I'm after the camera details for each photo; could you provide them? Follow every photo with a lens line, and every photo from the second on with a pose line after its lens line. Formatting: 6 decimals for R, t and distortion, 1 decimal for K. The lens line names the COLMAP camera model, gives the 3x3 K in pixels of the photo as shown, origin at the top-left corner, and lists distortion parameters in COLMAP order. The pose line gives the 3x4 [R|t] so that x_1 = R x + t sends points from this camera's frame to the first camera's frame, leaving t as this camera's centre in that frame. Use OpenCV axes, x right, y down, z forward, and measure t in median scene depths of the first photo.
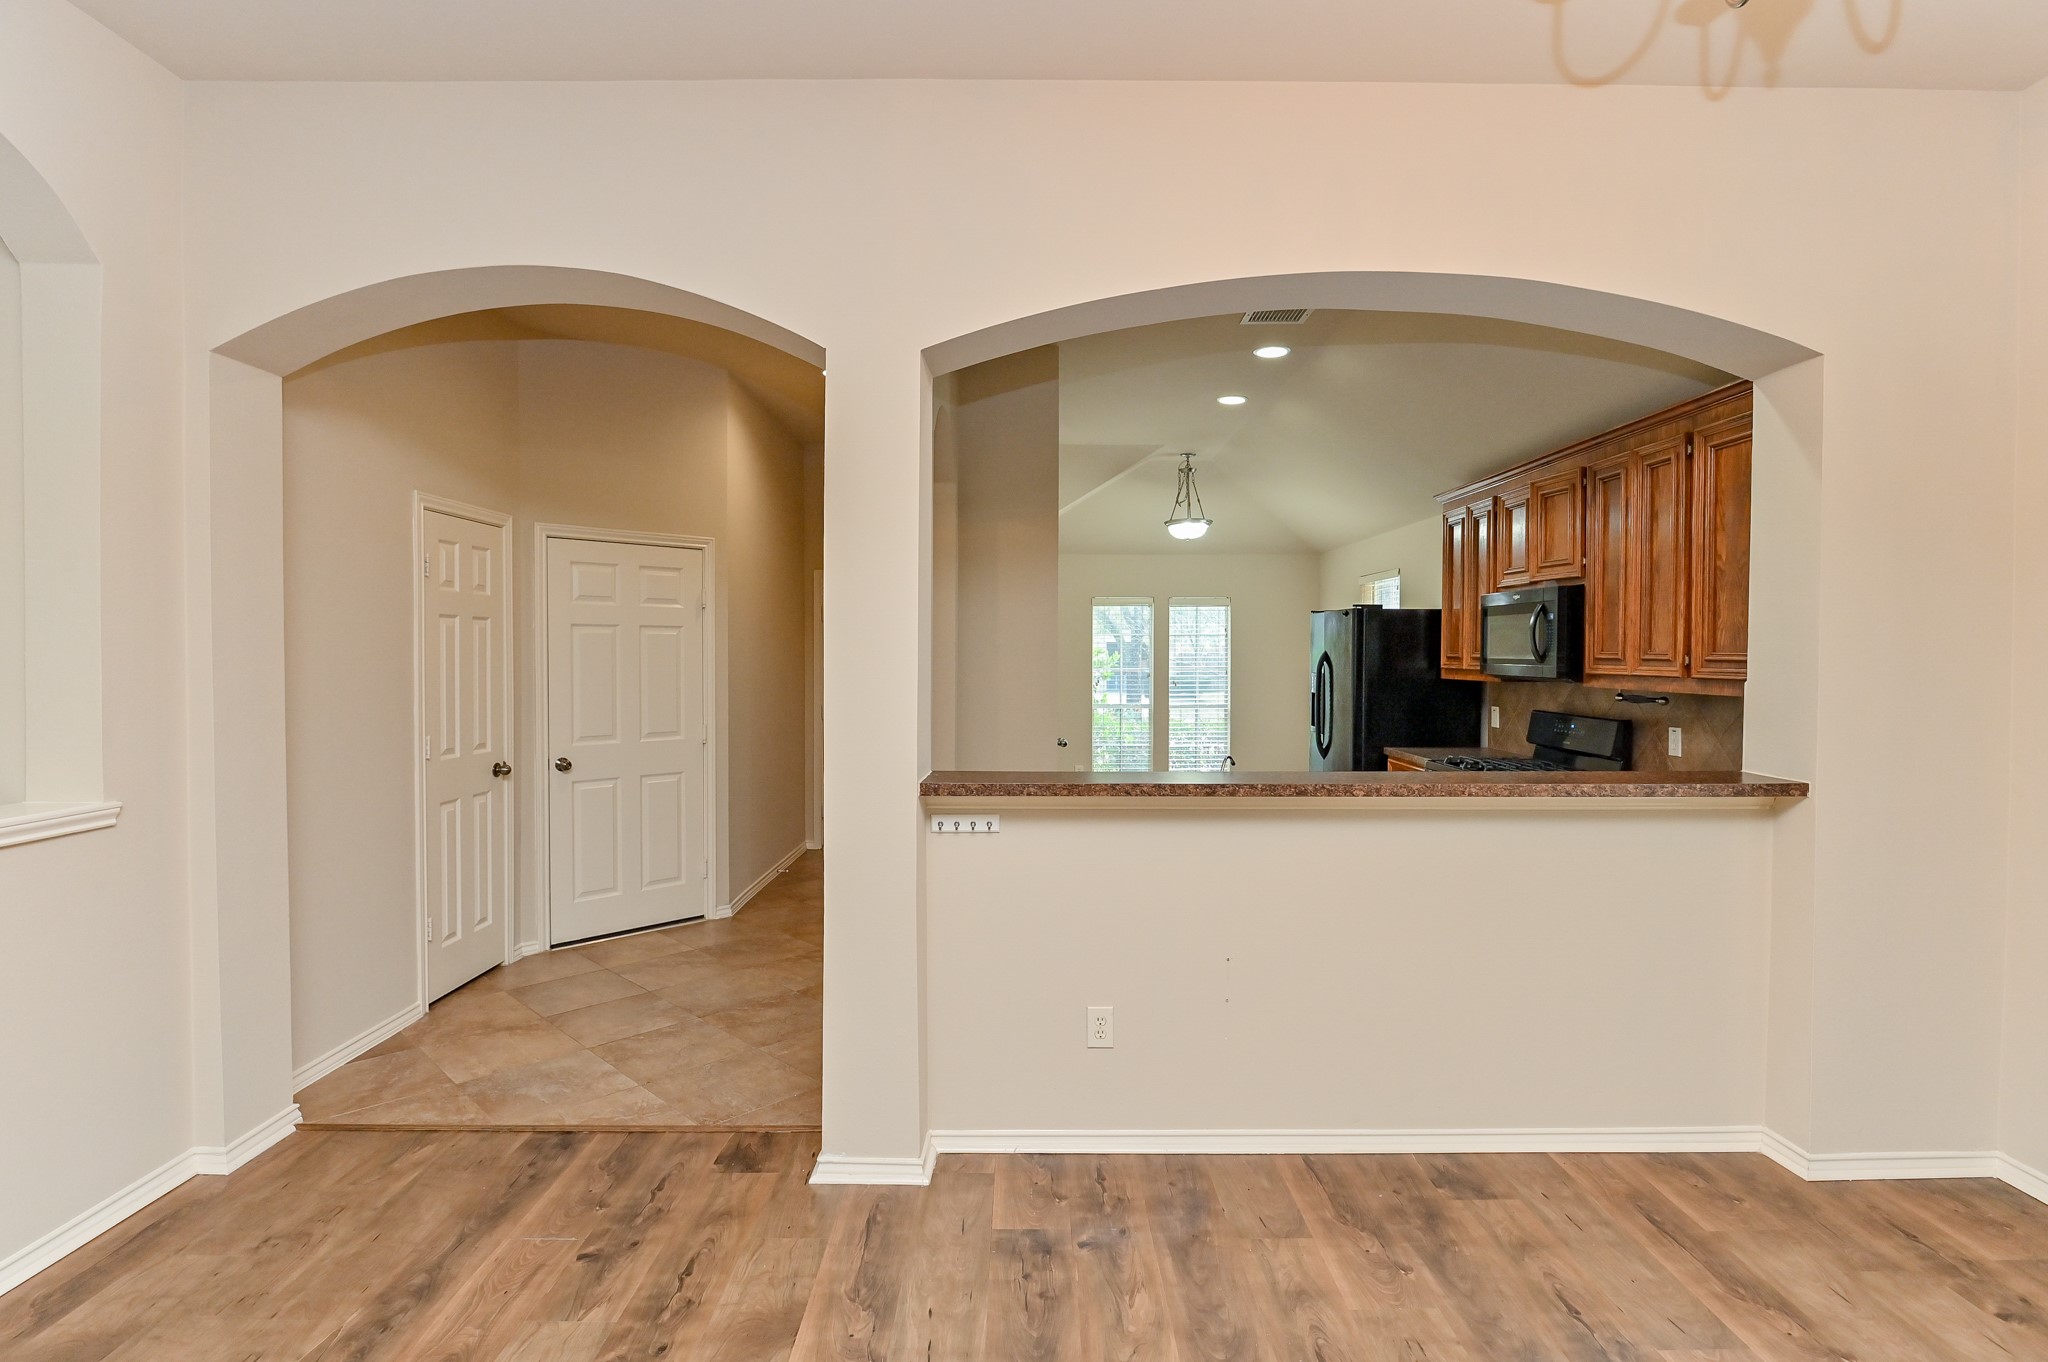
lens RADIAL K [[1005.0, 0, 1032.0], [0, 1005.0, 681.8], [0, 0, 1]] dist [-0.001146, -0.010614]
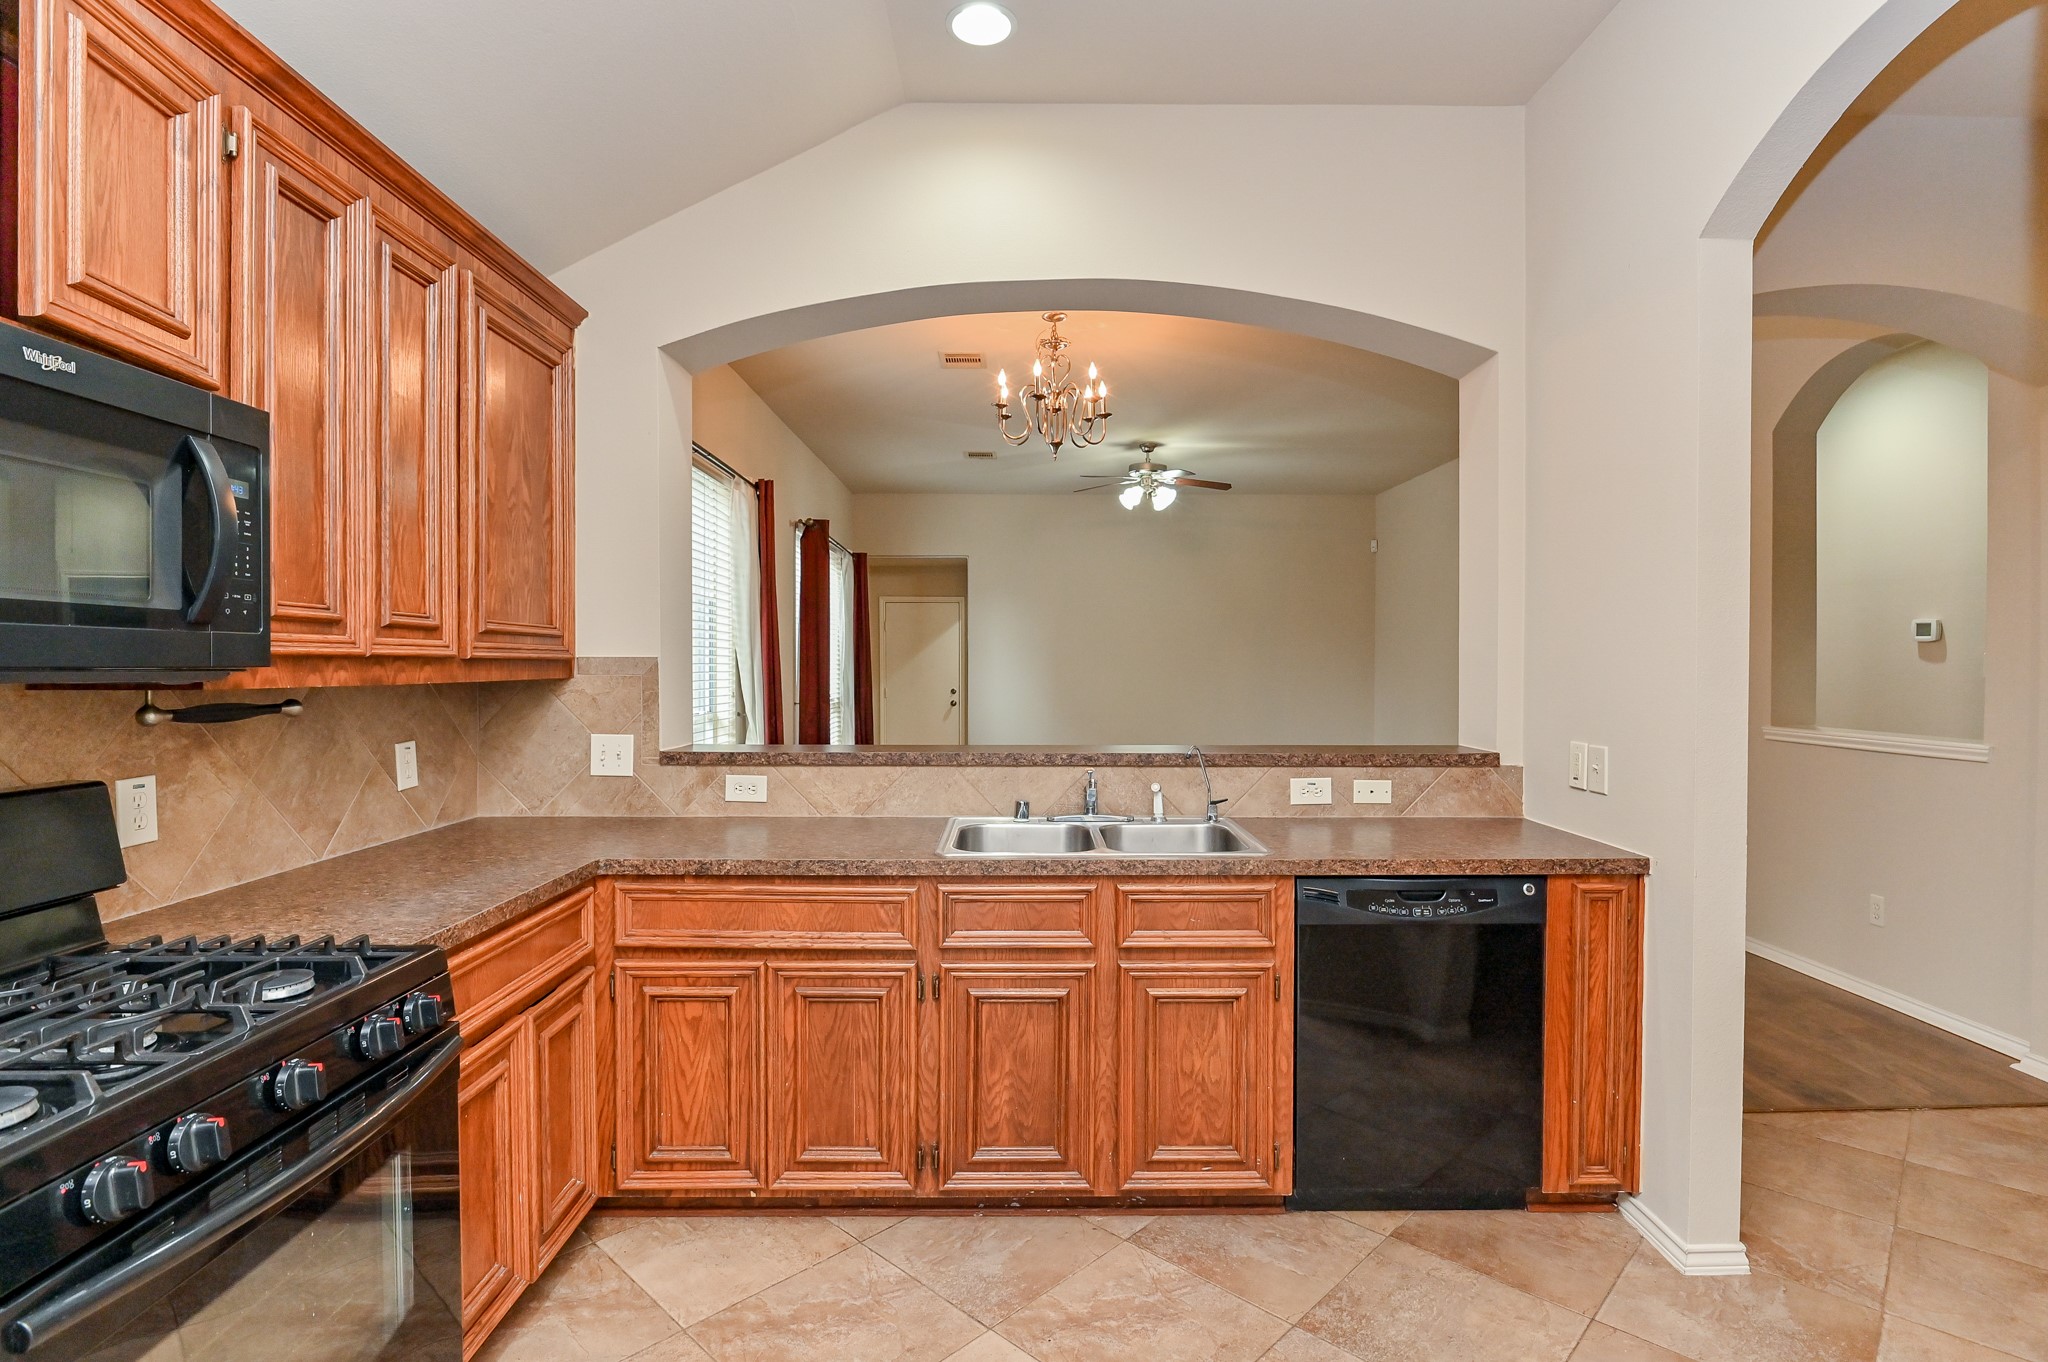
lens RADIAL K [[992.0, 0, 1024.3], [0, 992.0, 677.2], [0, 0, 1]] dist [-0.005991, -0.007769]
pose [[-0.999992, -0.003850, 0.000966, 0.238556], [-0.003807, 0.999118, 0.041820, -0.015087], [-0.001126, 0.041816, -0.999125, 1.295241]]
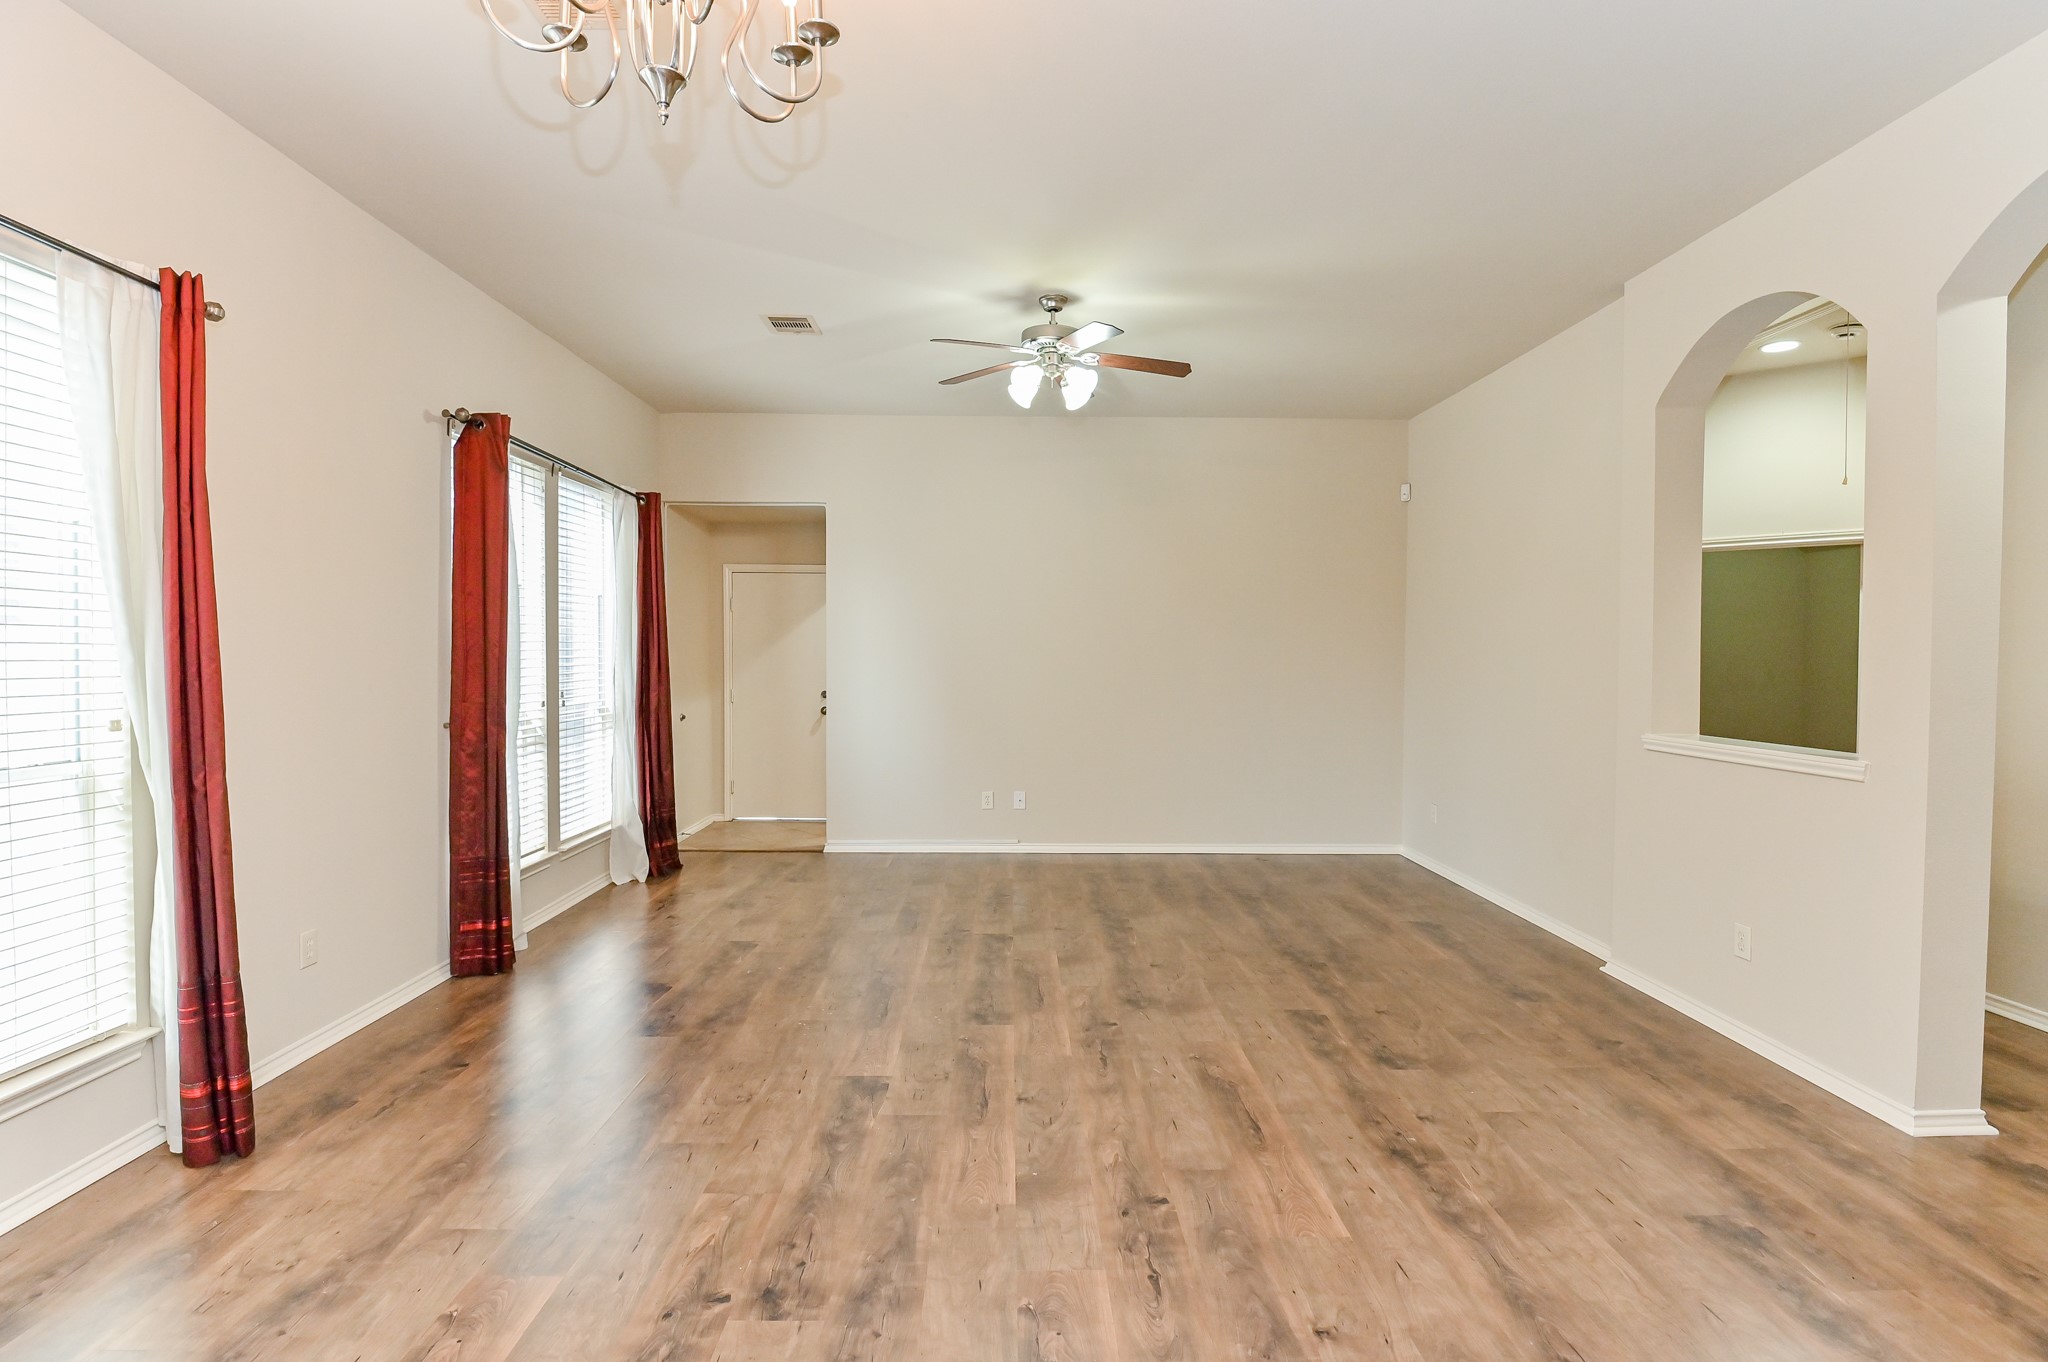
lens RADIAL K [[992.0, 0, 1024.3], [0, 992.0, 677.2], [0, 0, 1]] dist [-0.005991, -0.007769]
pose [[-0.999926, -0.010350, -0.006468, 0.070728], [-0.010672, 0.998595, 0.051914, -0.004842], [0.005922, 0.051979, -0.998631, 0.655757]]
